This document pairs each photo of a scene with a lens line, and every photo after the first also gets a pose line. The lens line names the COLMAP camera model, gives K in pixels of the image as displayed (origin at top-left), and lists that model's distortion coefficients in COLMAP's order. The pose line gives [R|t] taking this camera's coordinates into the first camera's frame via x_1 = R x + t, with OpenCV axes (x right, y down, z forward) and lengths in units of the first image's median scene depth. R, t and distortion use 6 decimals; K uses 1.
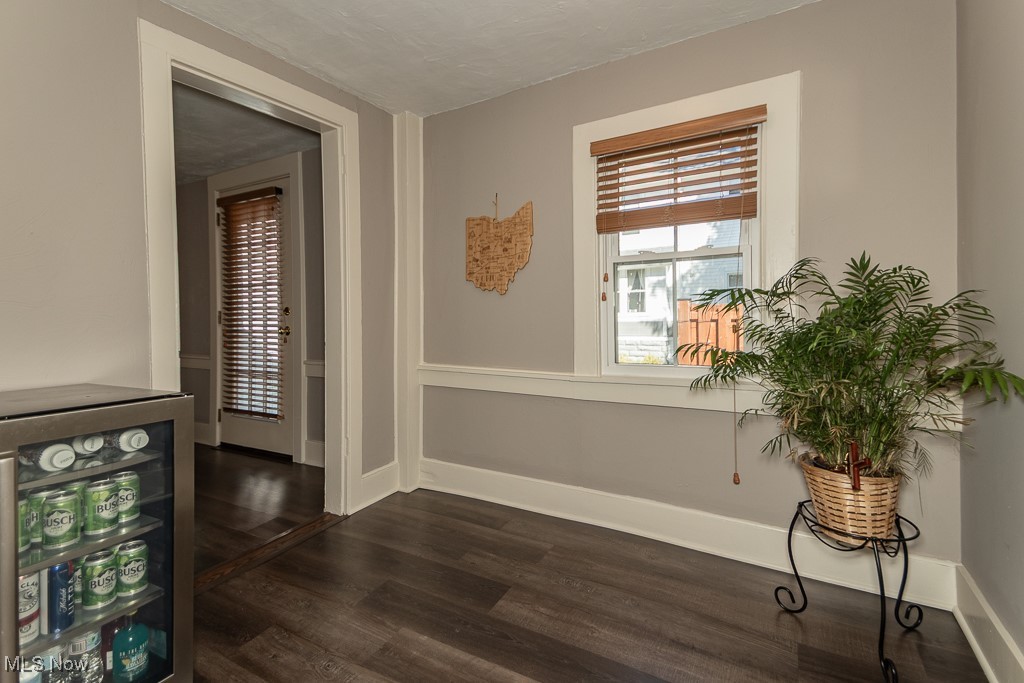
lens RADIAL K [[467.6, 0, 514.5], [0, 467.6, 320.2], [0, 0, 1]] dist [0.054616, -0.014062]
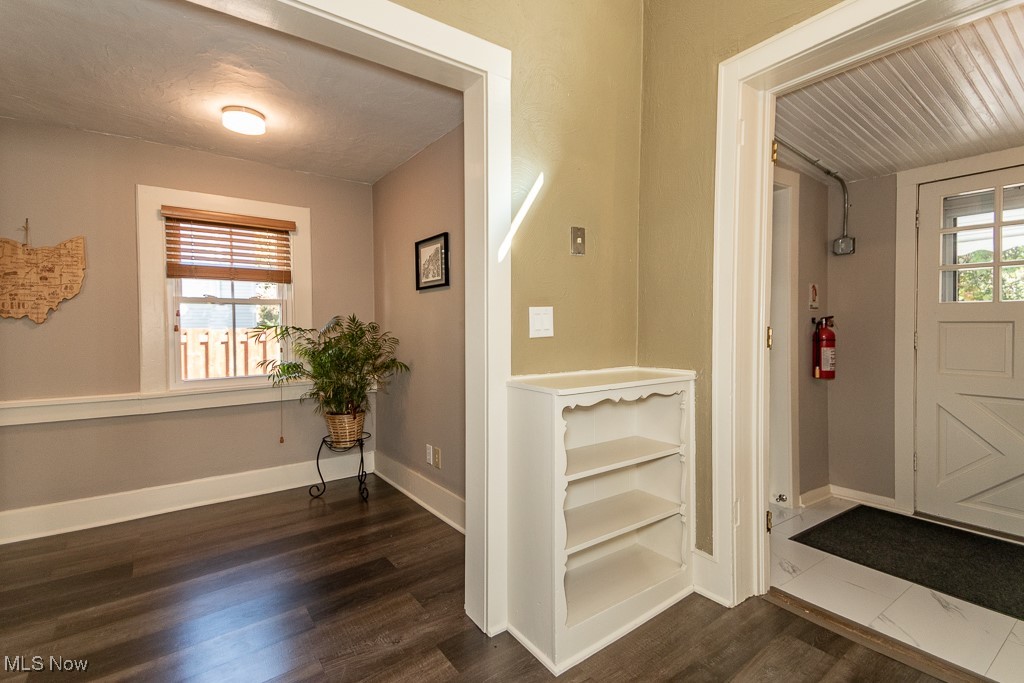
lens RADIAL K [[467.6, 0, 516.5], [0, 467.6, 335.6], [0, 0, 1]] dist [0.054616, -0.014062]
pose [[0.389986, -0.002061, 0.920818, -0.633622], [0.015471, 0.999871, -0.004314, -0.010184], [-0.920691, 0.015929, 0.389968, -0.349756]]
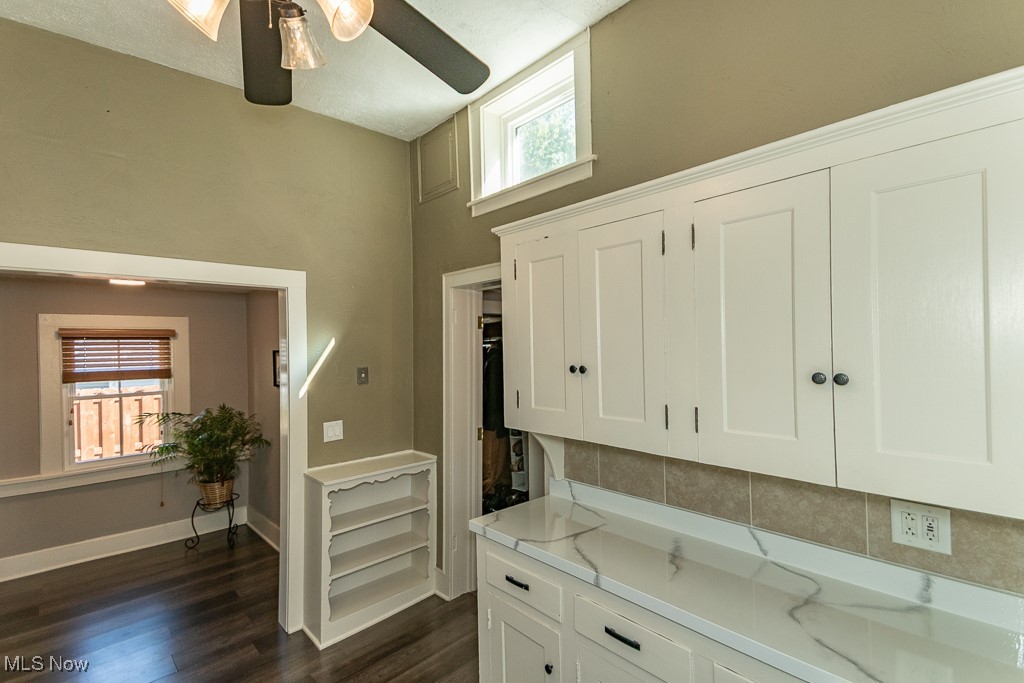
lens RADIAL K [[467.6, 0, 501.9], [0, 467.6, 356.5], [0, 0, 1]] dist [0.054616, -0.014062]
pose [[0.279640, 0.000621, 0.960105, -0.988971], [0.023726, 0.999690, -0.007557, -0.228928], [-0.959812, 0.024893, 0.279538, -0.900647]]
